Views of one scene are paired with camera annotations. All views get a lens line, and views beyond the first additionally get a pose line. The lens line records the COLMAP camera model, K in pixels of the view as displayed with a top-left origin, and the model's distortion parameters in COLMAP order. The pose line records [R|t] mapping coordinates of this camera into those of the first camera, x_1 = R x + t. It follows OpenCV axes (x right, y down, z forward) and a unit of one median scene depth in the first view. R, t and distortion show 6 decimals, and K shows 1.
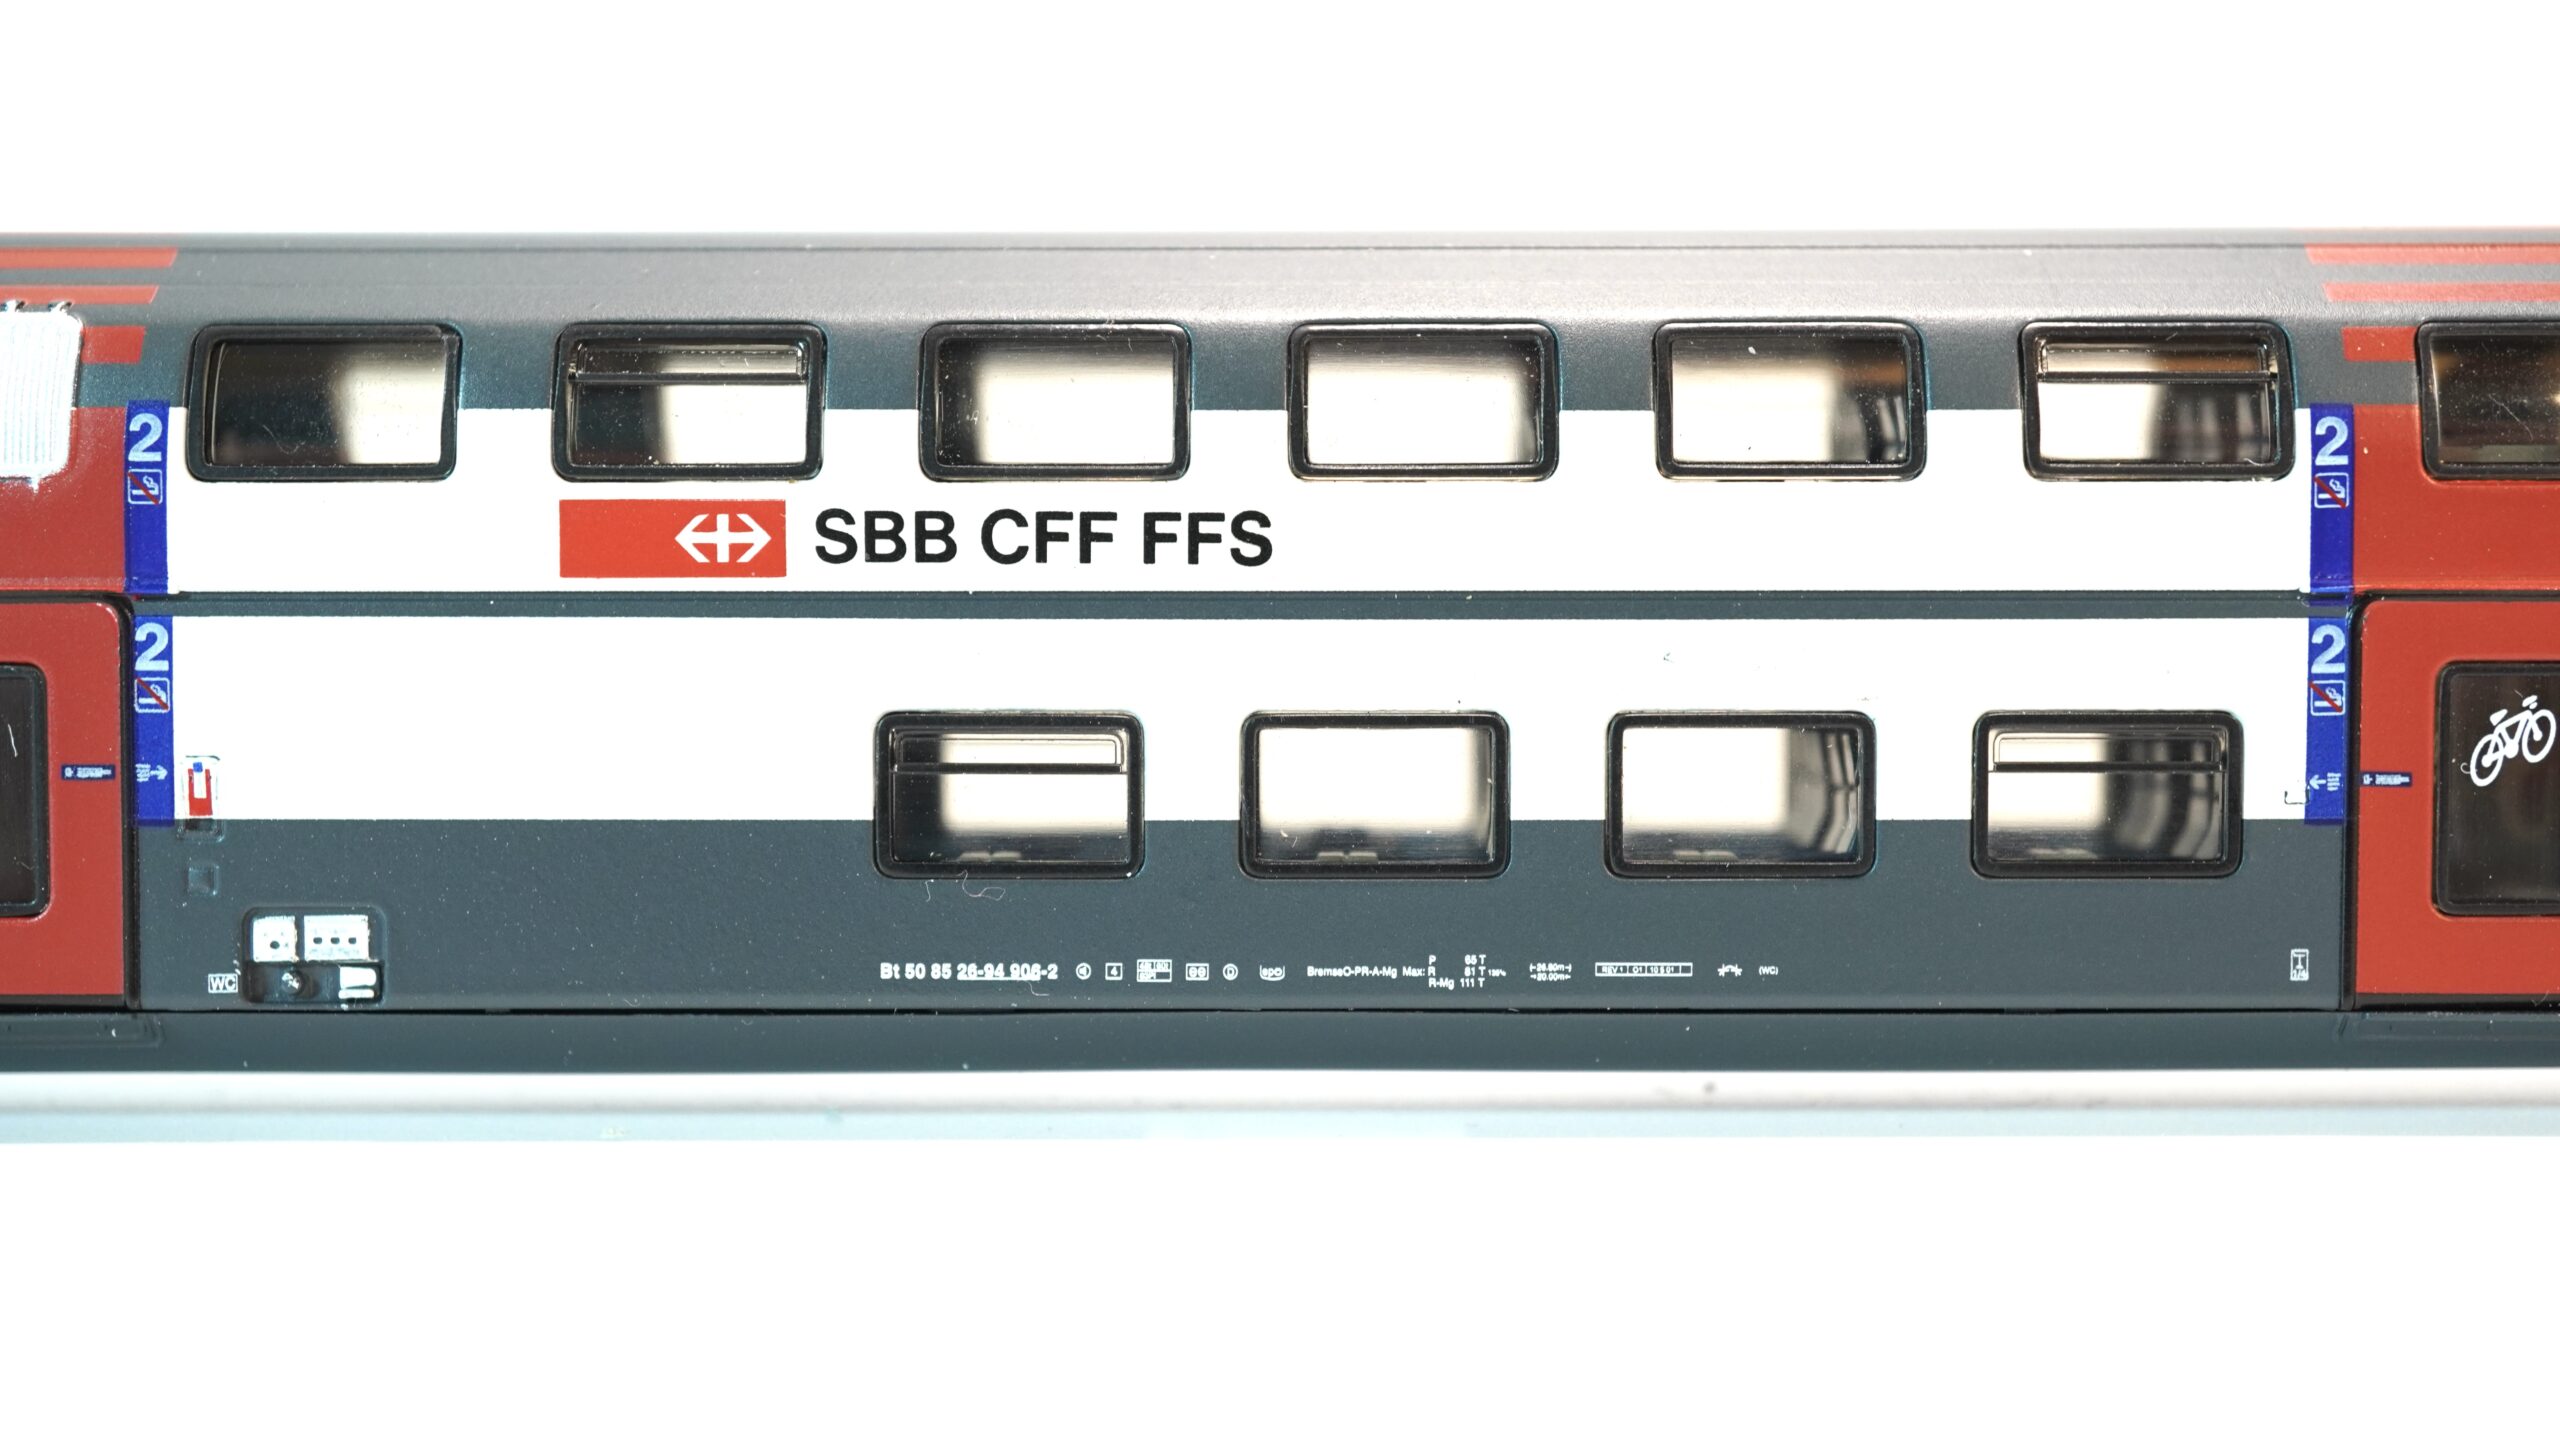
lens RADIAL K [[3184.8, 0, 1284.2], [0, 3184.8, 723.2], [0, 0, 1]] dist [0.029262, 0.000000]
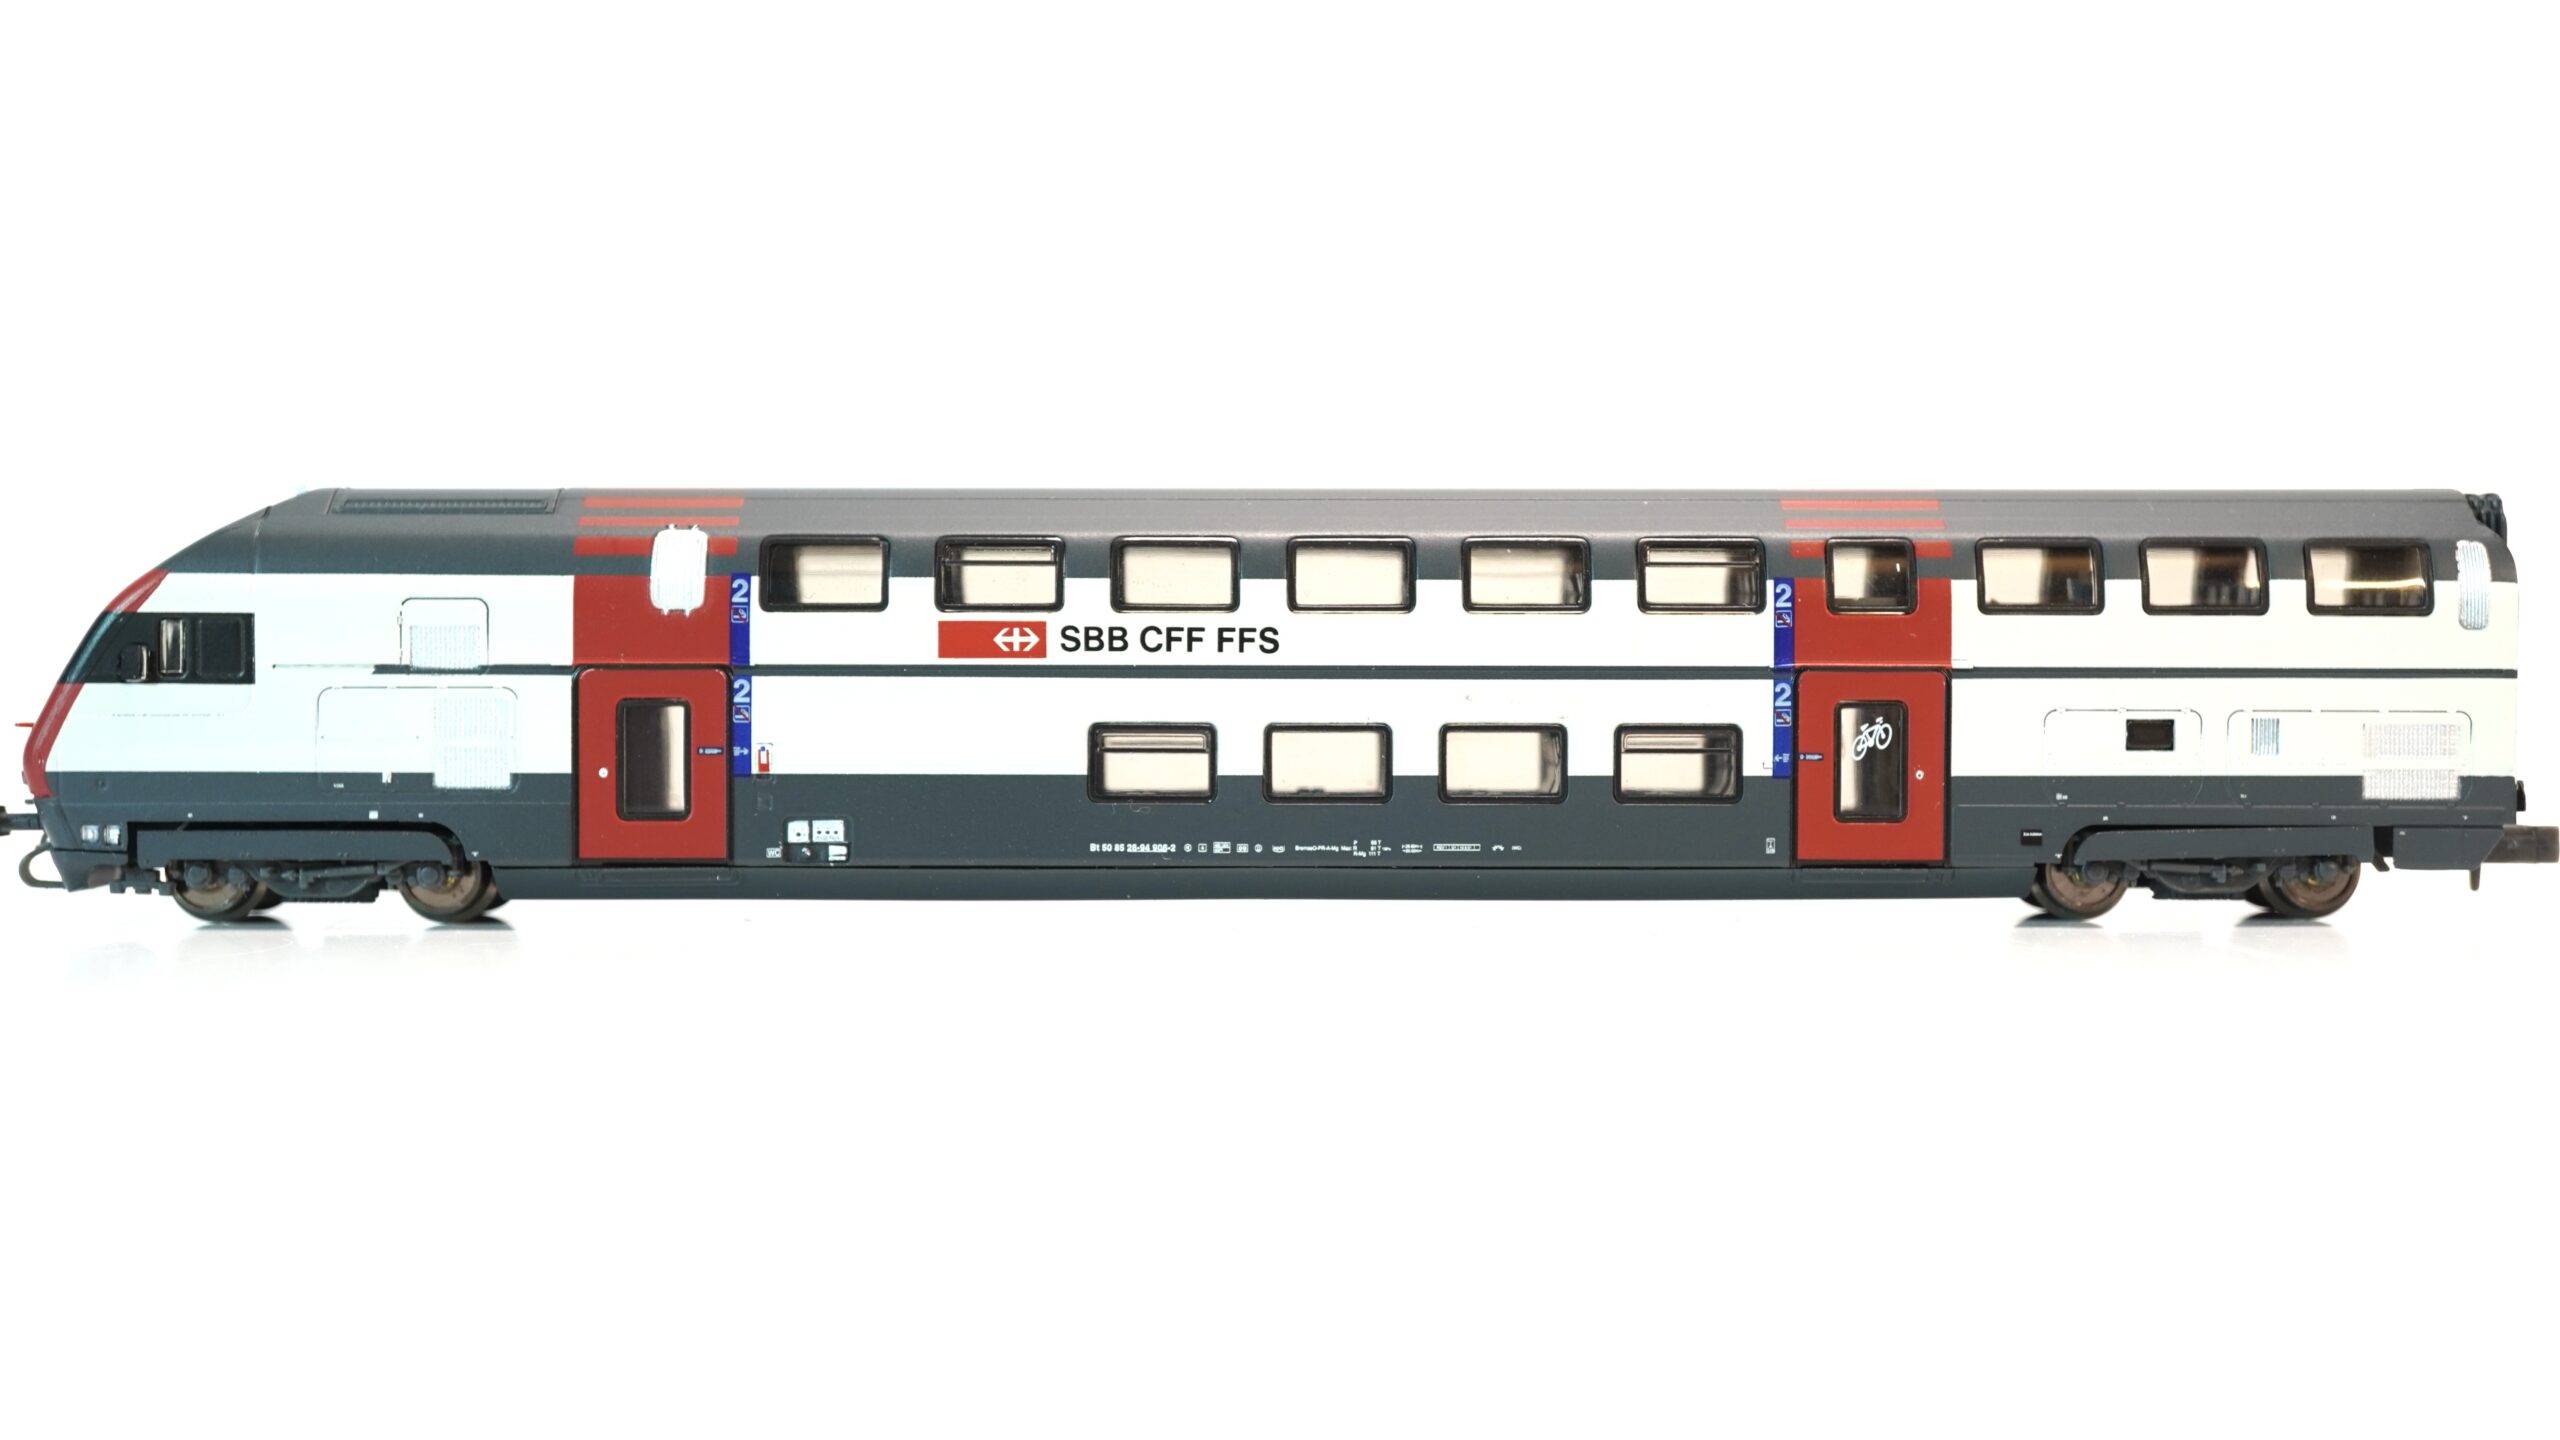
lens RADIAL K [[3184.8, 0, 1298.0], [0, 3184.8, 710.1], [0, 0, 1]] dist [0.029262, 0.000000]
pose [[0.999396, 0.002420, 0.034658, -0.063446], [-0.002256, 0.999986, -0.004757, -0.002336], [-0.034669, 0.004676, 0.999388, -1.080928]]
